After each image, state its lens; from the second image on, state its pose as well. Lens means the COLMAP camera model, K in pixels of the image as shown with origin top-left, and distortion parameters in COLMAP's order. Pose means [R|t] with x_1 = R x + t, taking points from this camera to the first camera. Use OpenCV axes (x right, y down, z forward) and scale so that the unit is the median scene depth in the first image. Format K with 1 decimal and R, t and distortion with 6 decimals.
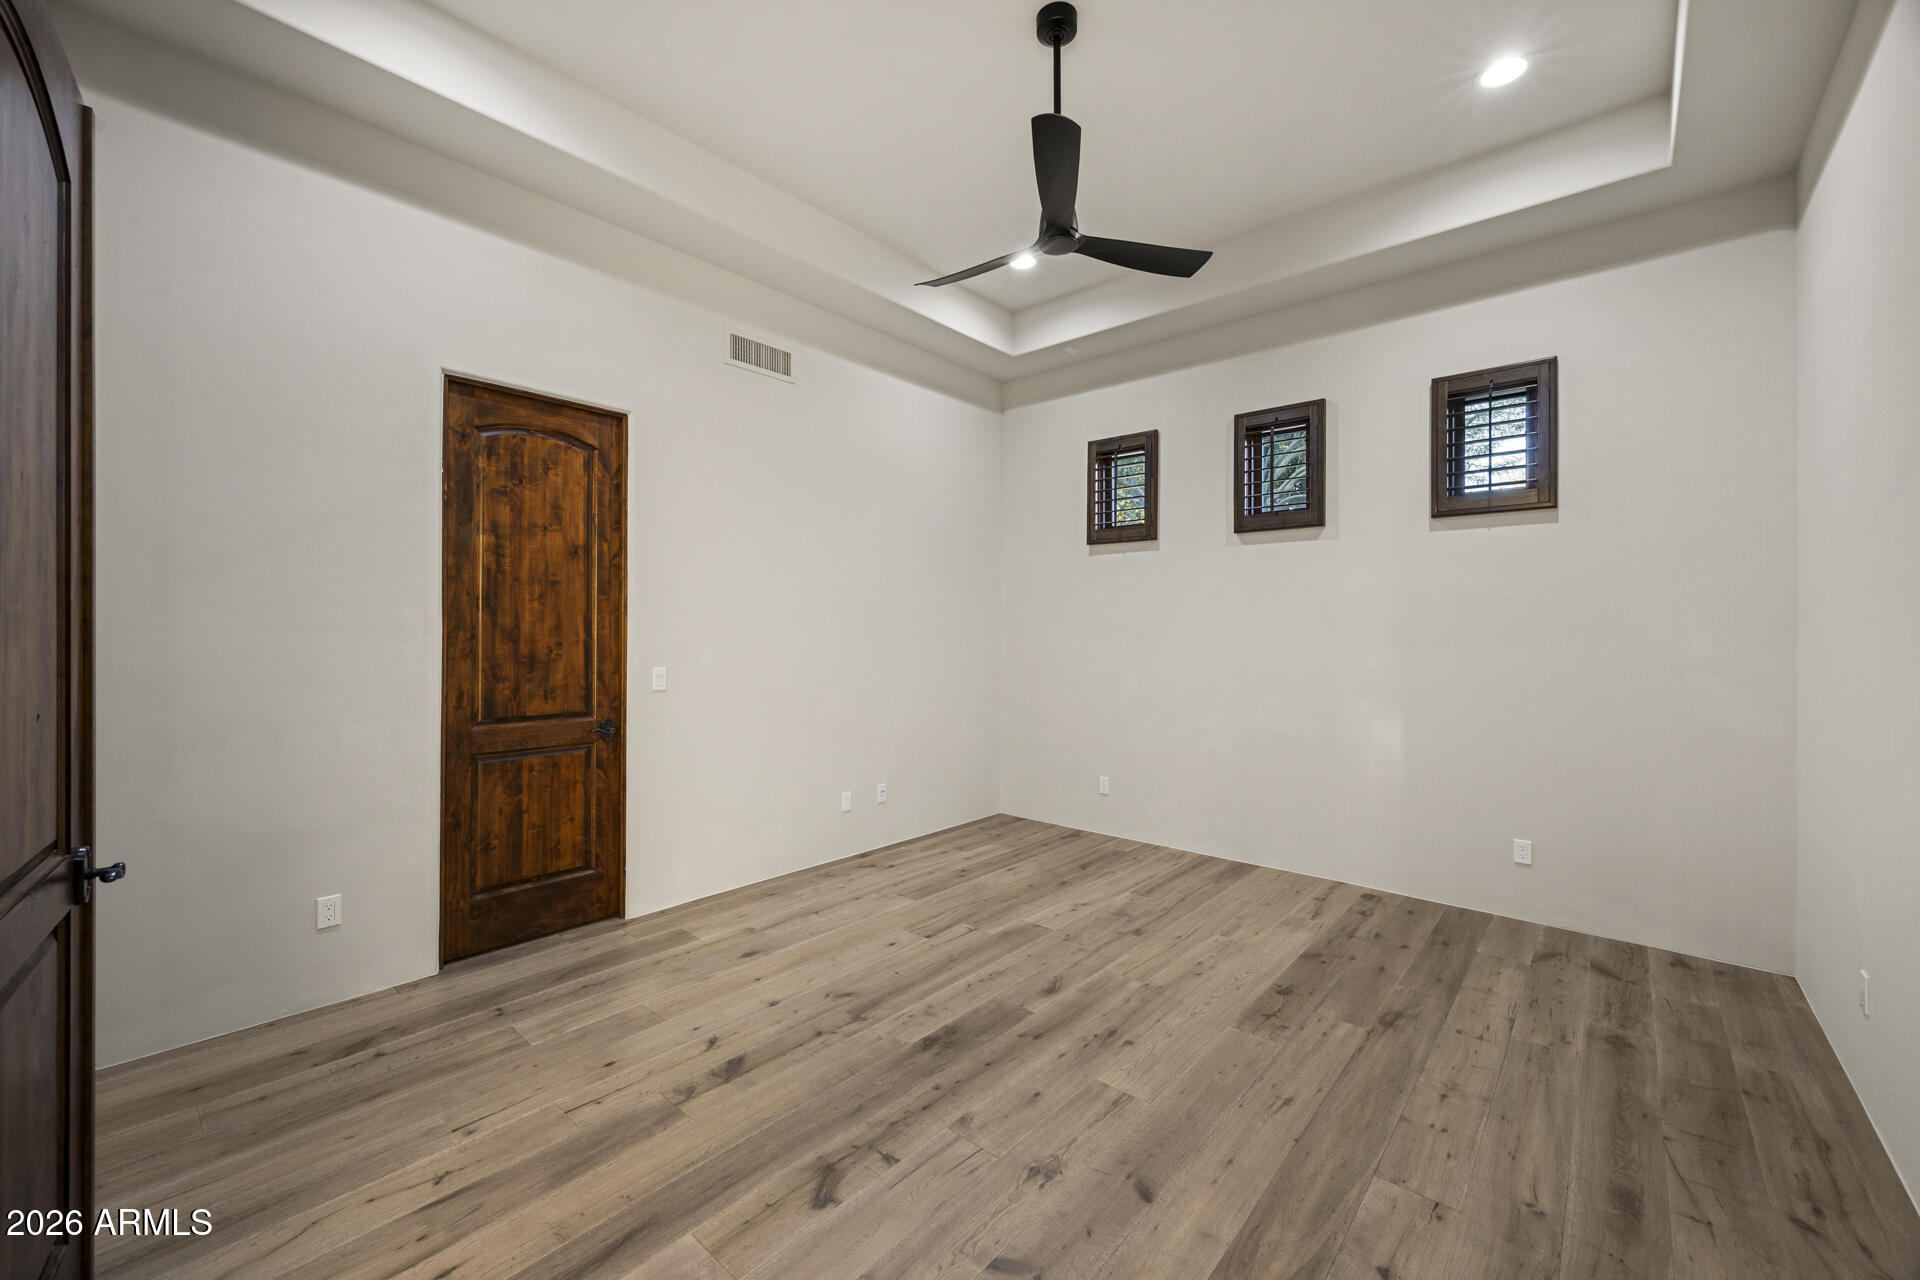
lens RADIAL K [[765.1, 0, 960.6], [0, 765.1, 630.2], [0, 0, 1]] dist [-0.002602, 0.000285]
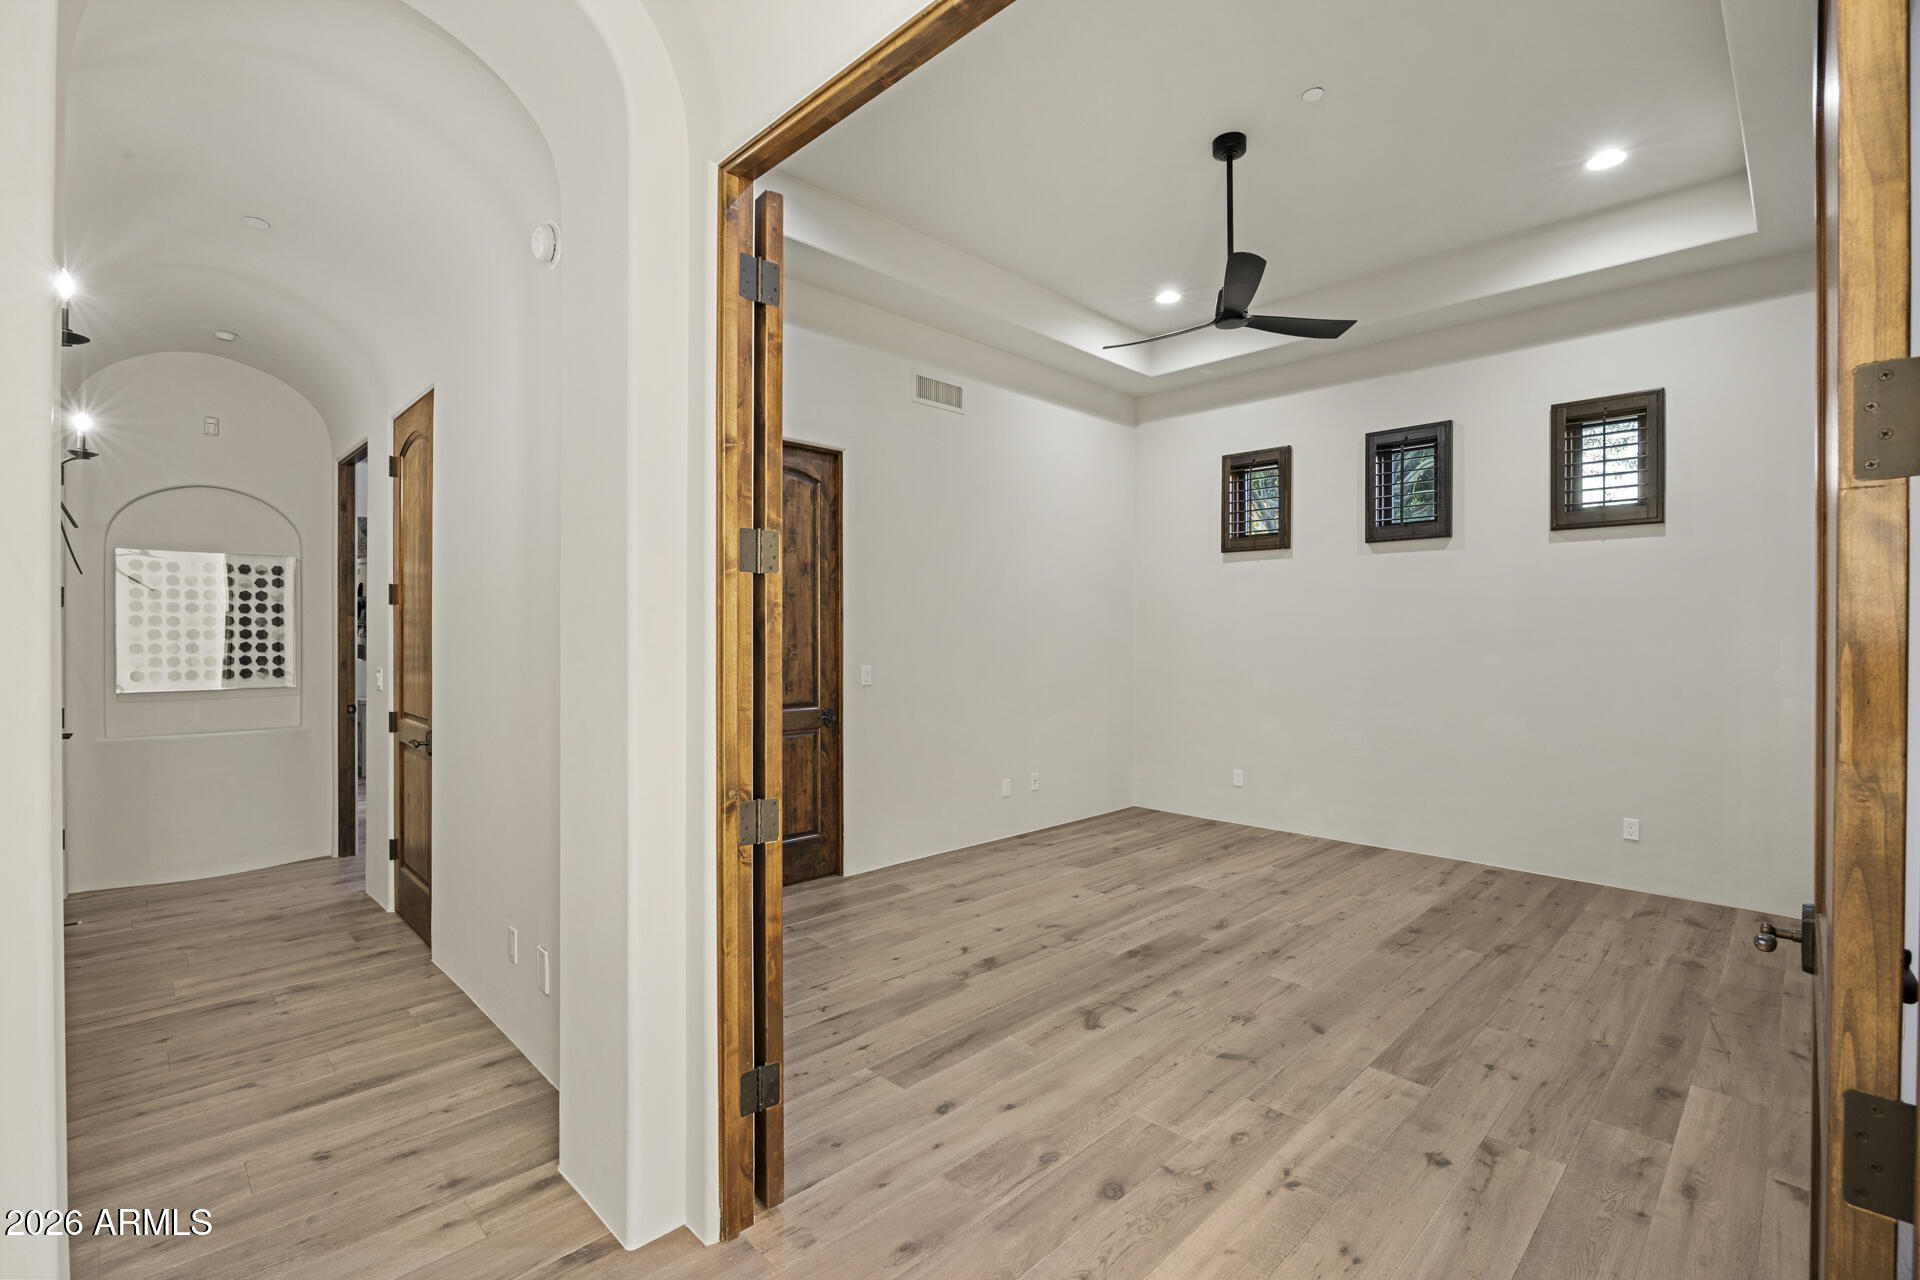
lens RADIAL K [[850.2, 0, 971.4], [0, 850.2, 647.1], [0, 0, 1]] dist [-0.018752, 0.001491]
pose [[0.997490, -0.001736, -0.070785, -0.156865], [0.002752, 0.999895, 0.014257, 0.002129], [0.070753, -0.014416, 0.997390, -0.324765]]
